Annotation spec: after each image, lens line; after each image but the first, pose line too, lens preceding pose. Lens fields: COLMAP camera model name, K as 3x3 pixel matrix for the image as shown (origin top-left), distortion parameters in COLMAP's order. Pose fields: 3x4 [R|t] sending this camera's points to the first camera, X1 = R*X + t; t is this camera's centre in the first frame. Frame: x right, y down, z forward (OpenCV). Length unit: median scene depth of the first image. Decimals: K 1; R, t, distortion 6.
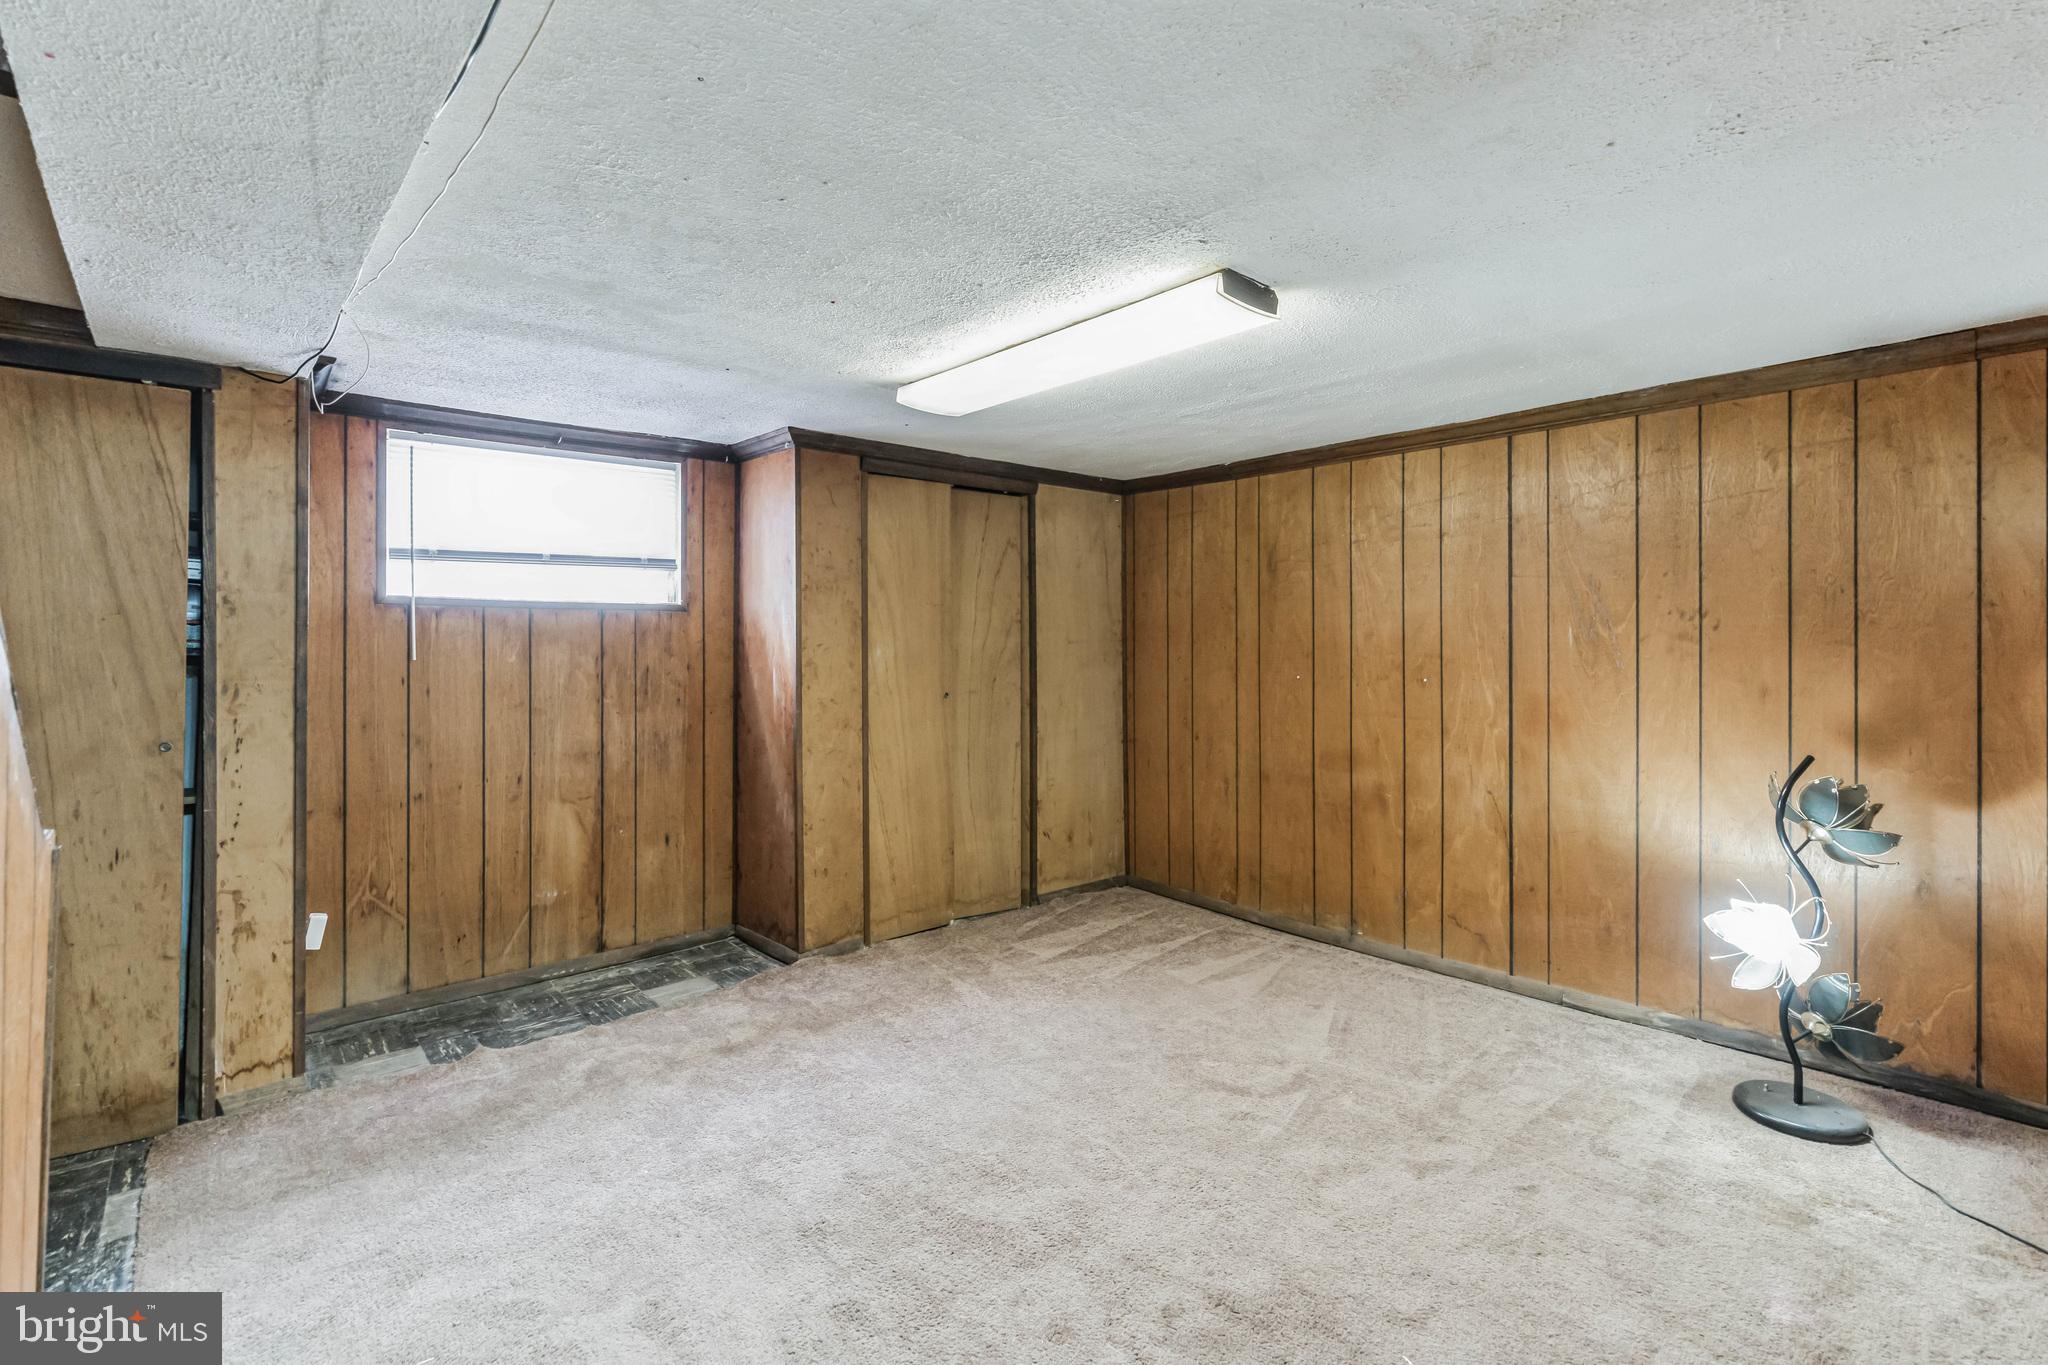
lens RADIAL K [[941.8, 0, 1026.8], [0, 941.8, 656.6], [0, 0, 1]] dist [-0.006085, 0.001244]
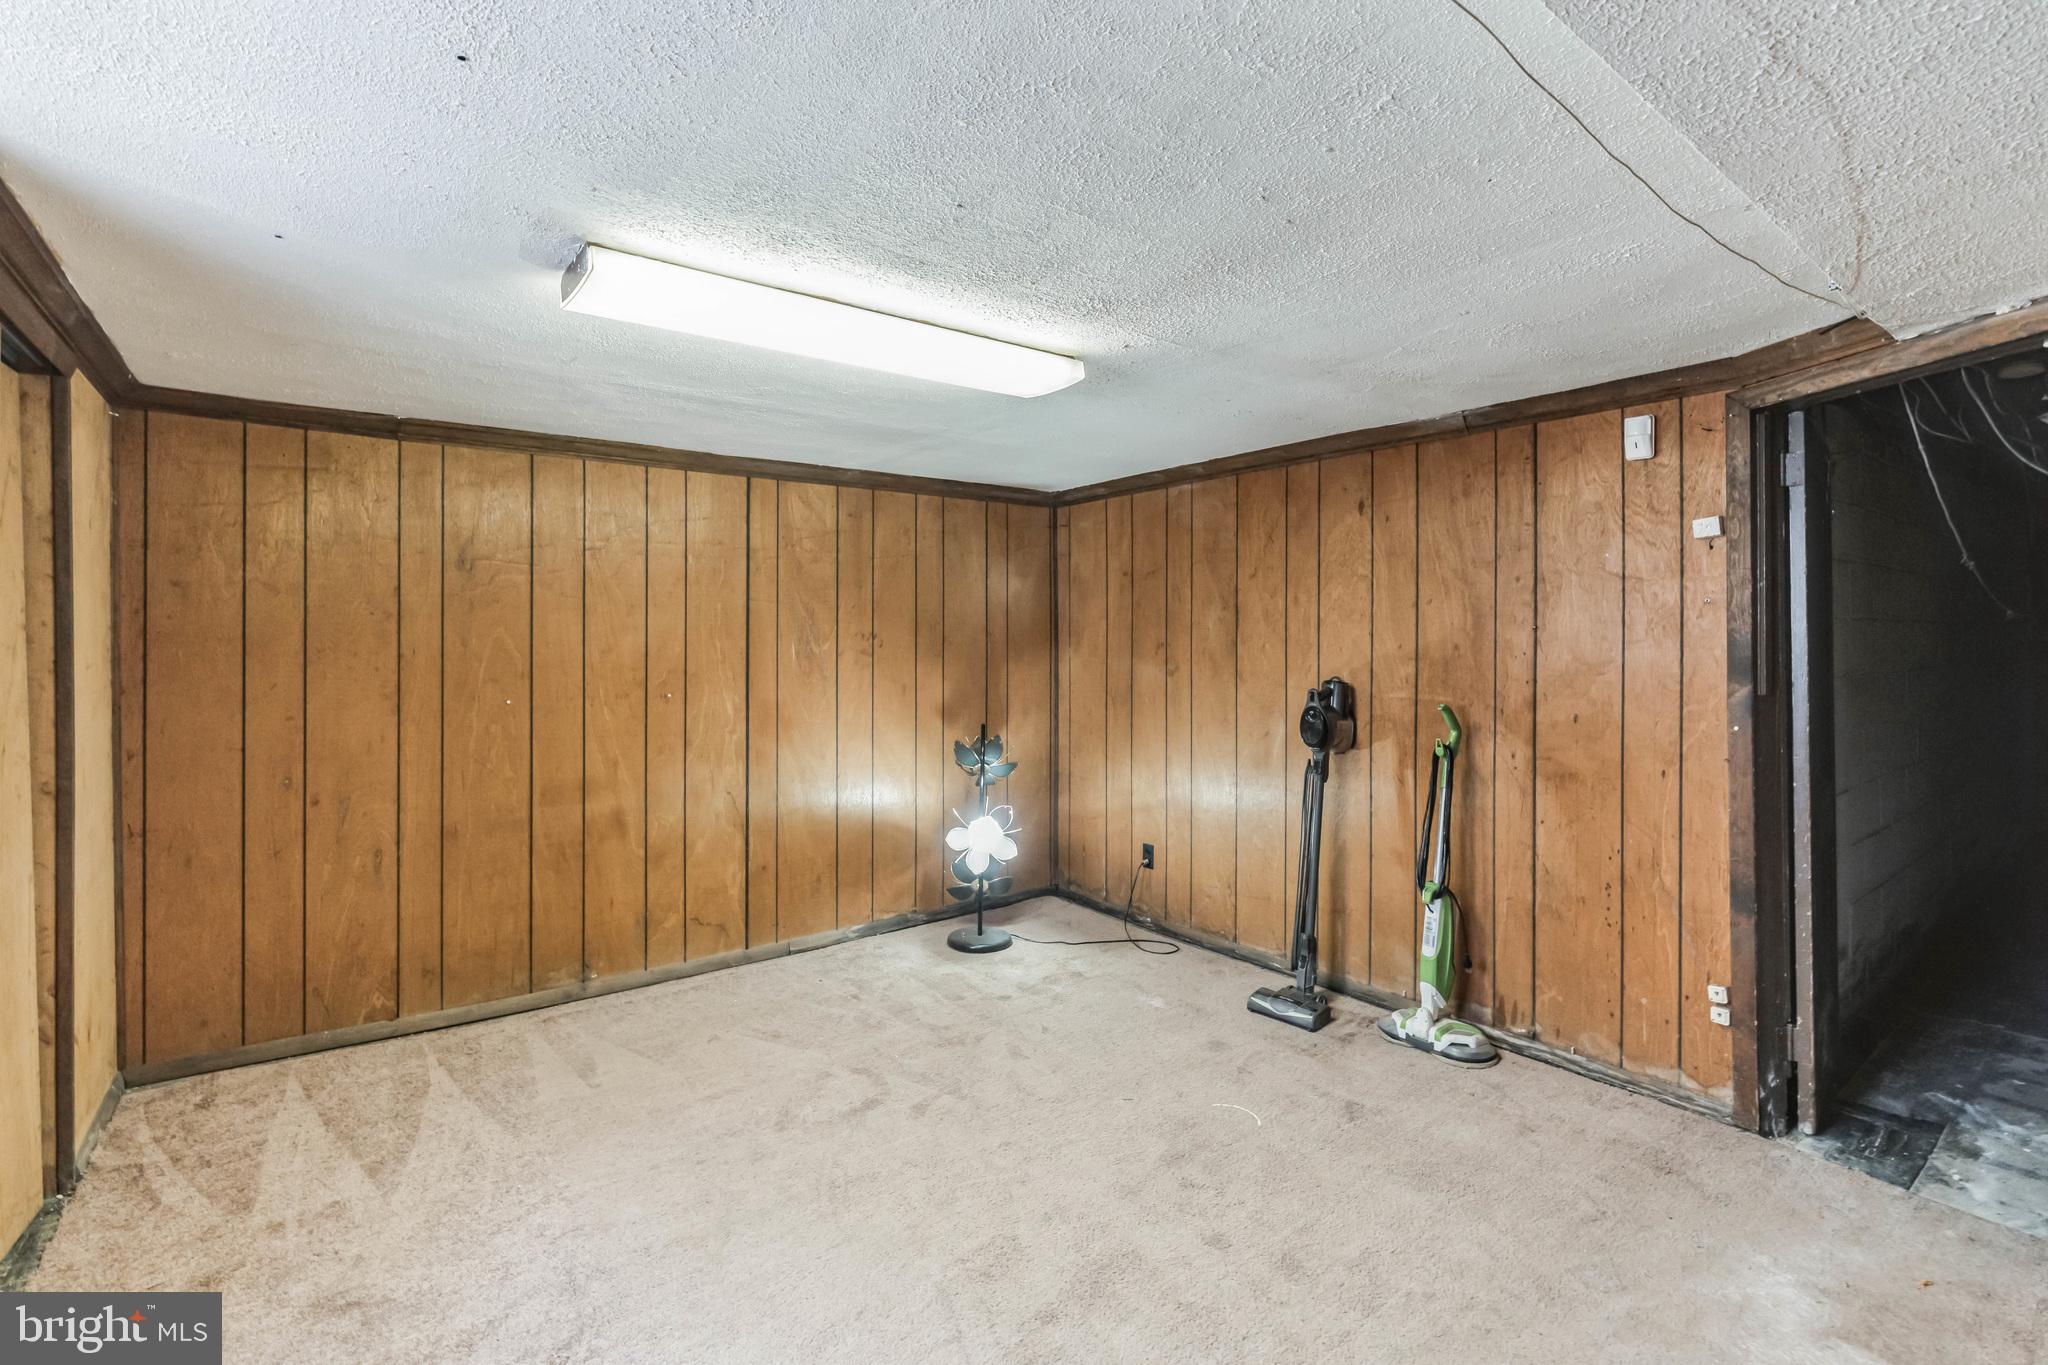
lens RADIAL K [[939.5, 0, 1017.6], [0, 939.5, 650.5], [0, 0, 1]] dist [-0.003382, 0.000298]
pose [[0.072663, -0.008124, 0.997323, -0.581976], [0.016940, 0.999833, 0.006911, -0.025009], [-0.997213, 0.016393, 0.072788, 0.571796]]
